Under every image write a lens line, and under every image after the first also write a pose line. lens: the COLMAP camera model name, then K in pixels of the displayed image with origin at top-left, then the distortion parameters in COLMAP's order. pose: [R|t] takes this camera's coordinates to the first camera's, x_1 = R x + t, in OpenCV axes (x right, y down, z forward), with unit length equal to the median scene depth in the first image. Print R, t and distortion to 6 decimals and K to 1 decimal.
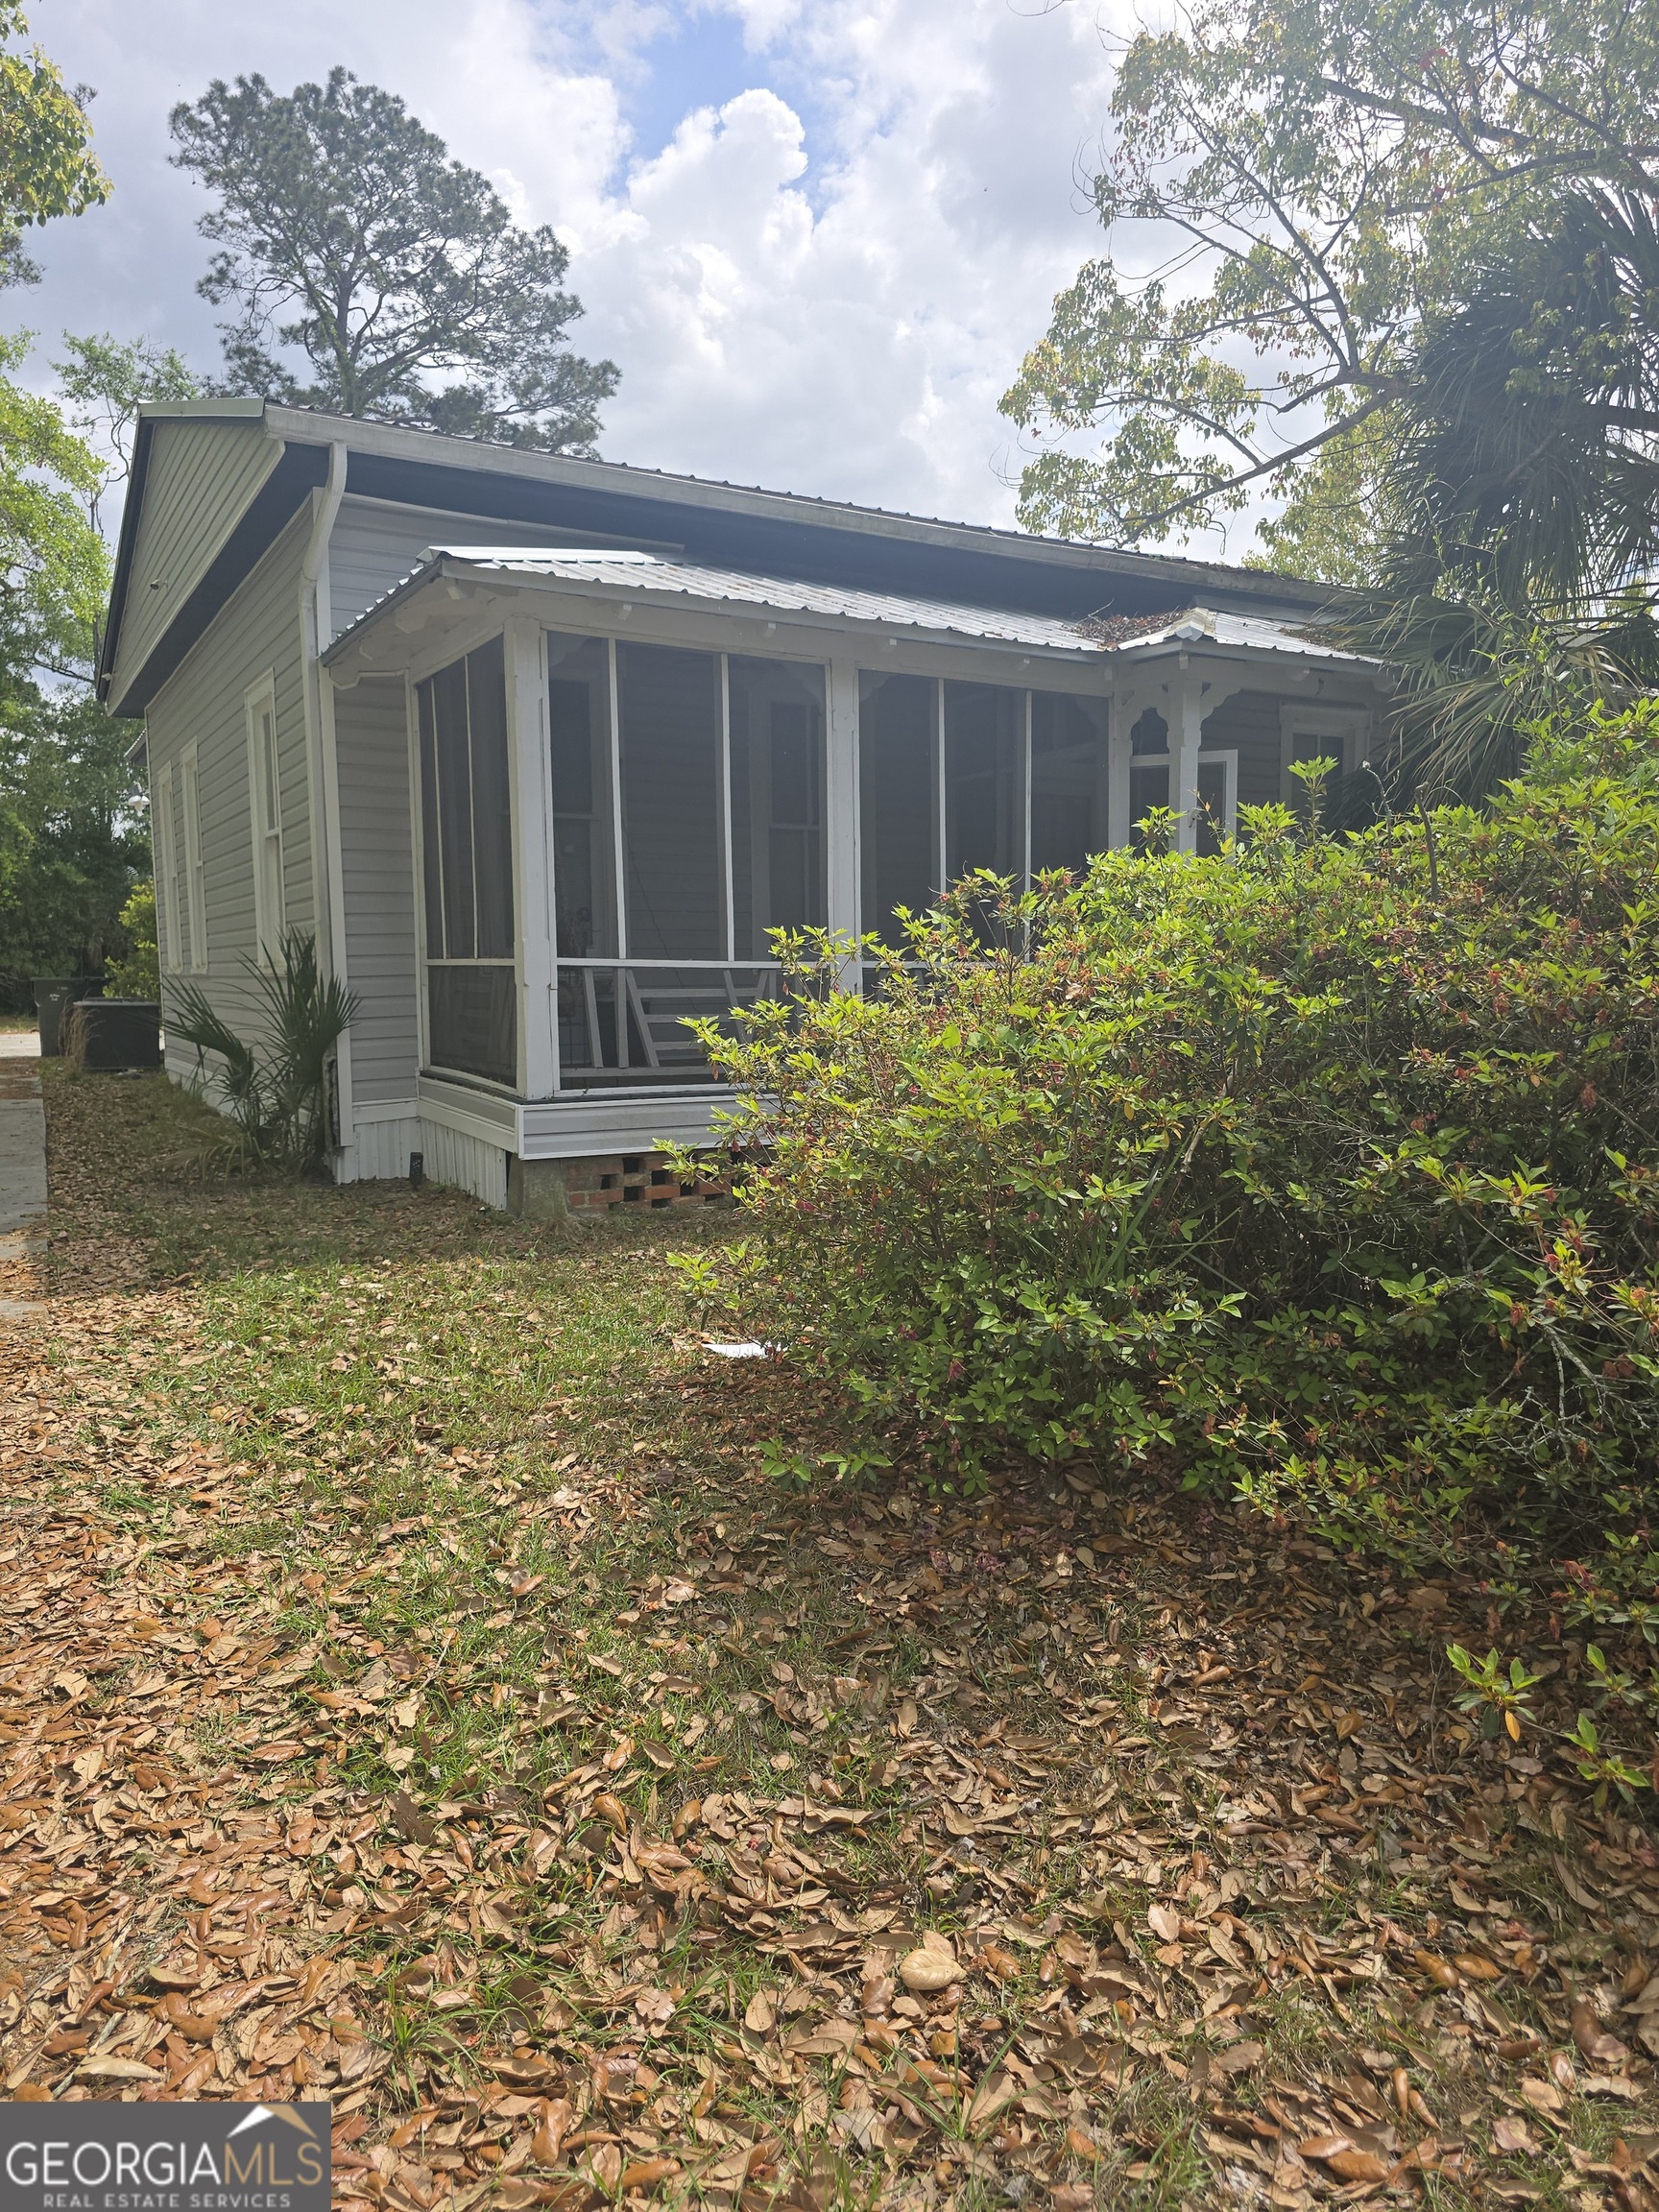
lens RADIAL K [[1486.7, 0, 858.4], [0, 1486.7, 1092.1], [0, 0, 1]] dist [0.050439, -0.043237]
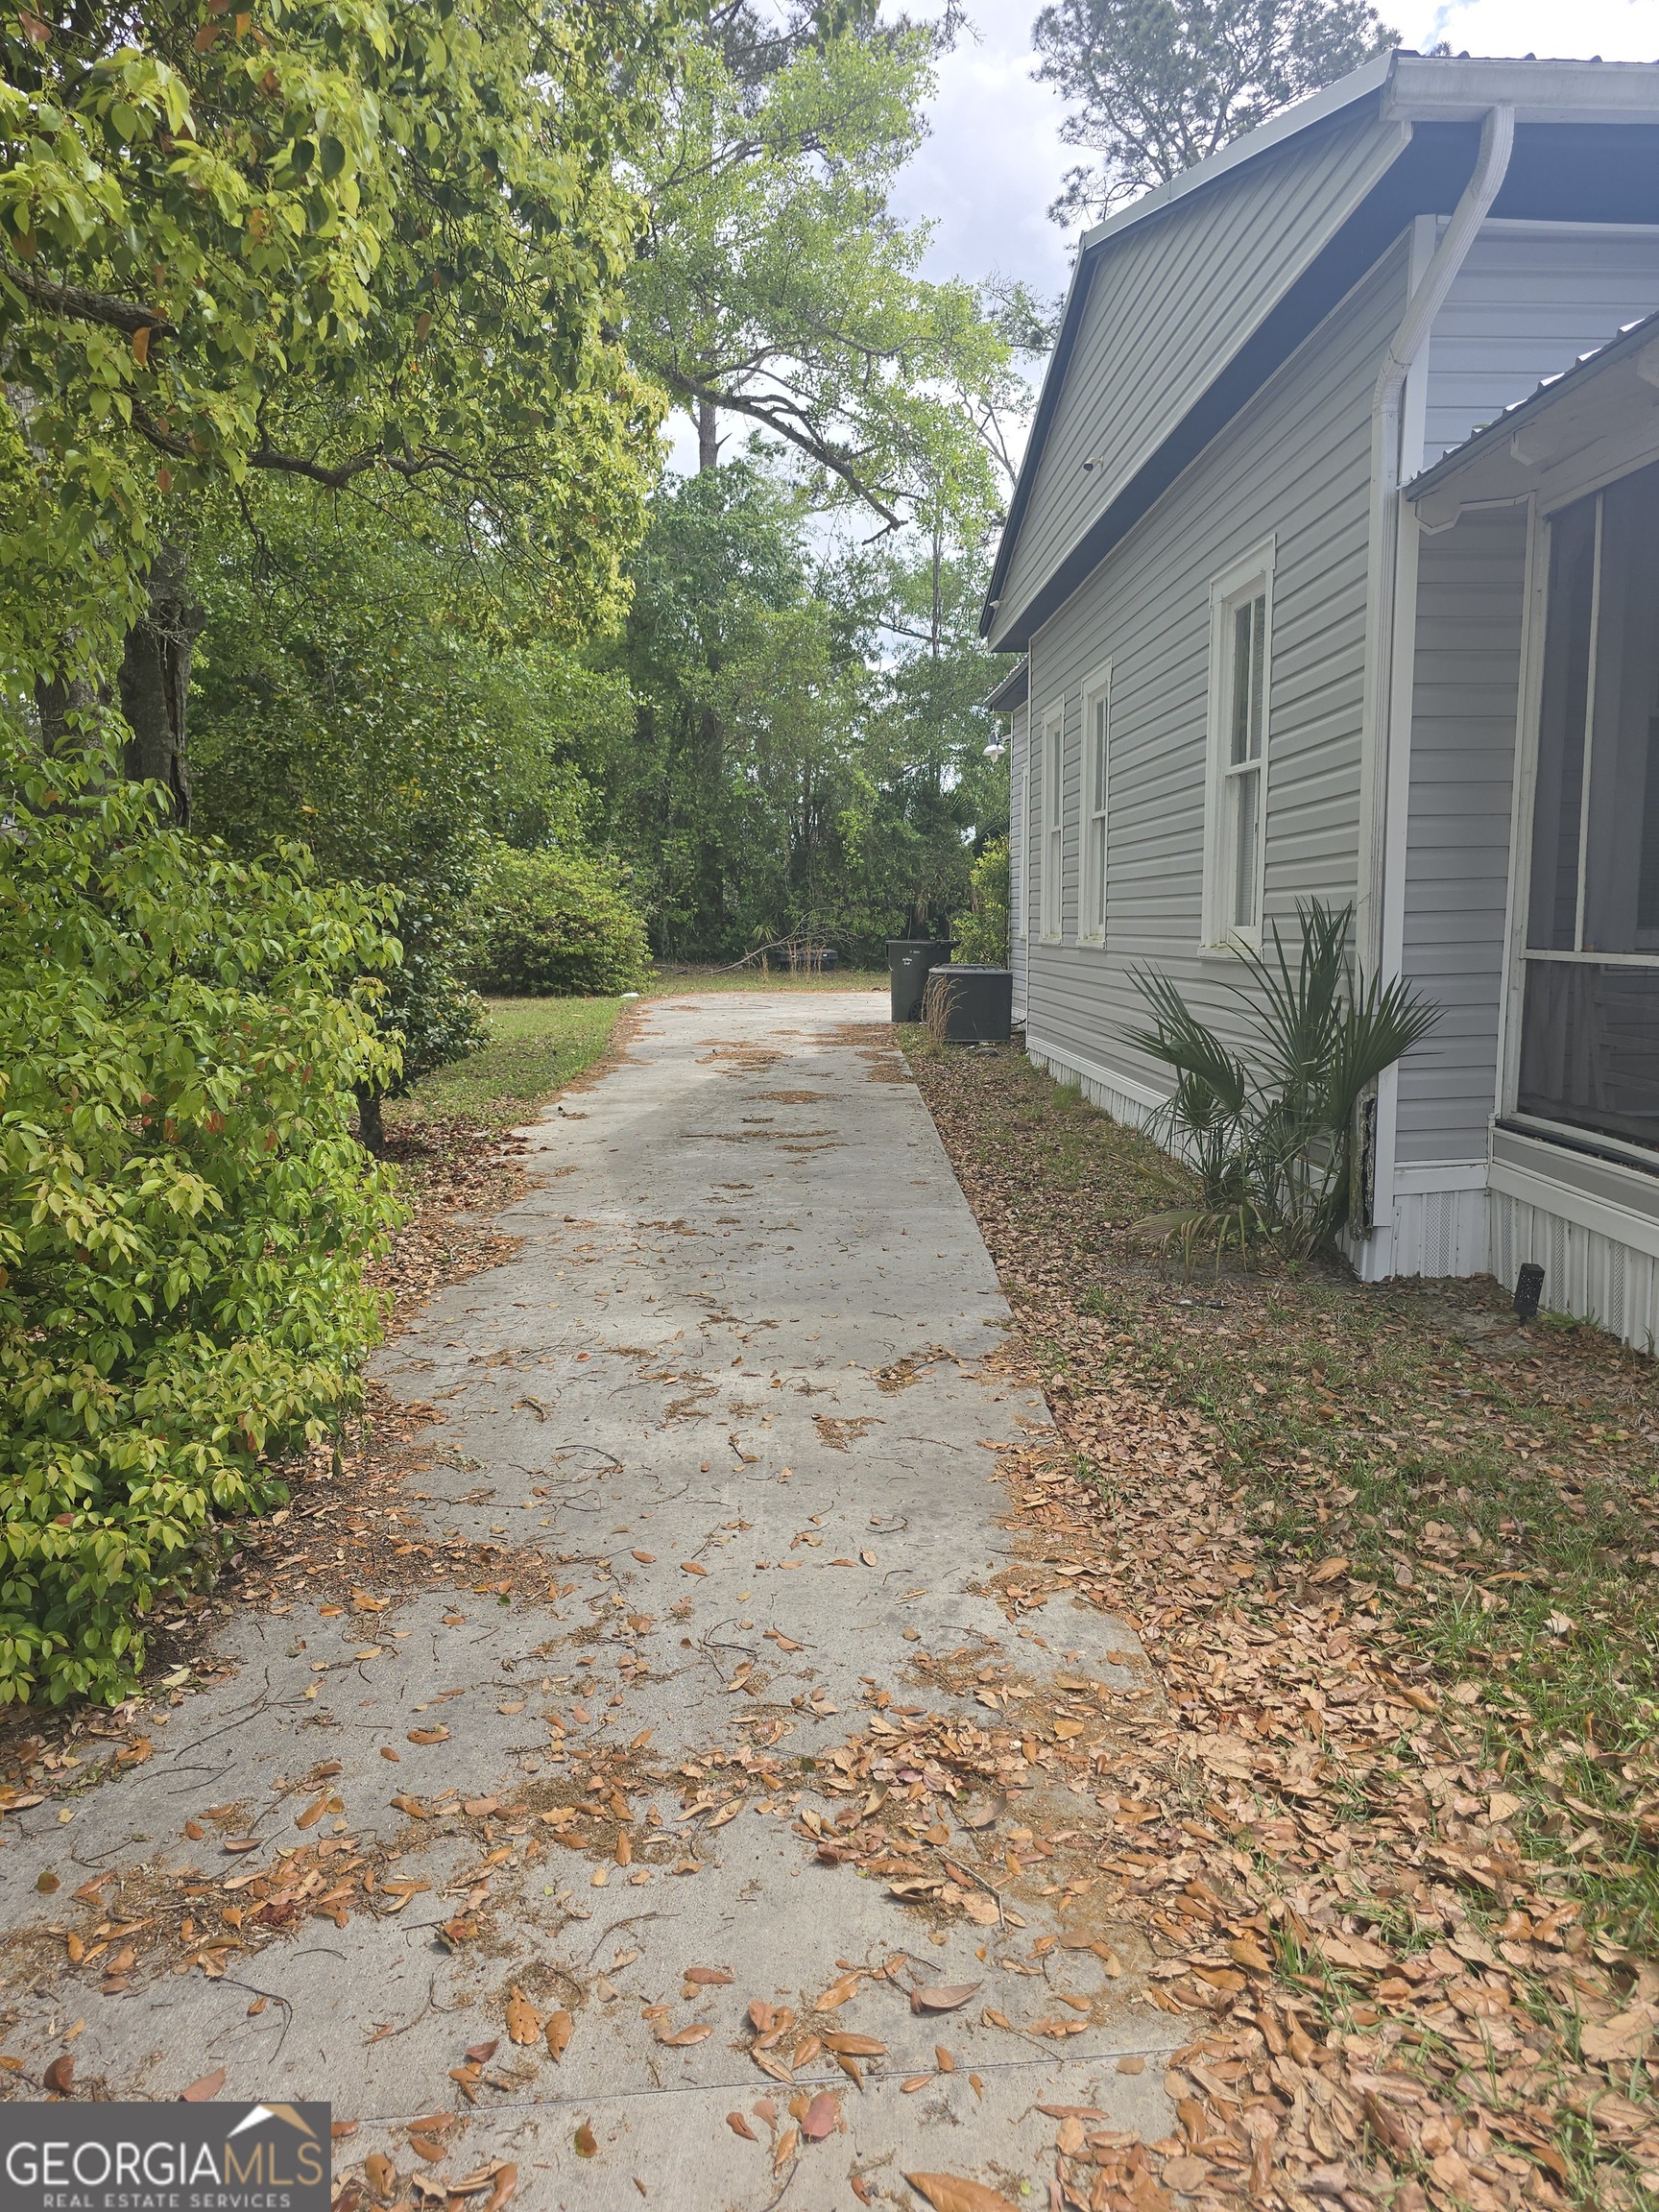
lens RADIAL K [[1486.7, 0, 858.4], [0, 1486.7, 1092.1], [0, 0, 1]] dist [0.050439, -0.043237]
pose [[0.883972, 0.059124, -0.463787, -0.203780], [-0.042075, 0.998007, 0.047032, -0.038969], [0.465643, -0.022061, 0.884697, 0.248514]]
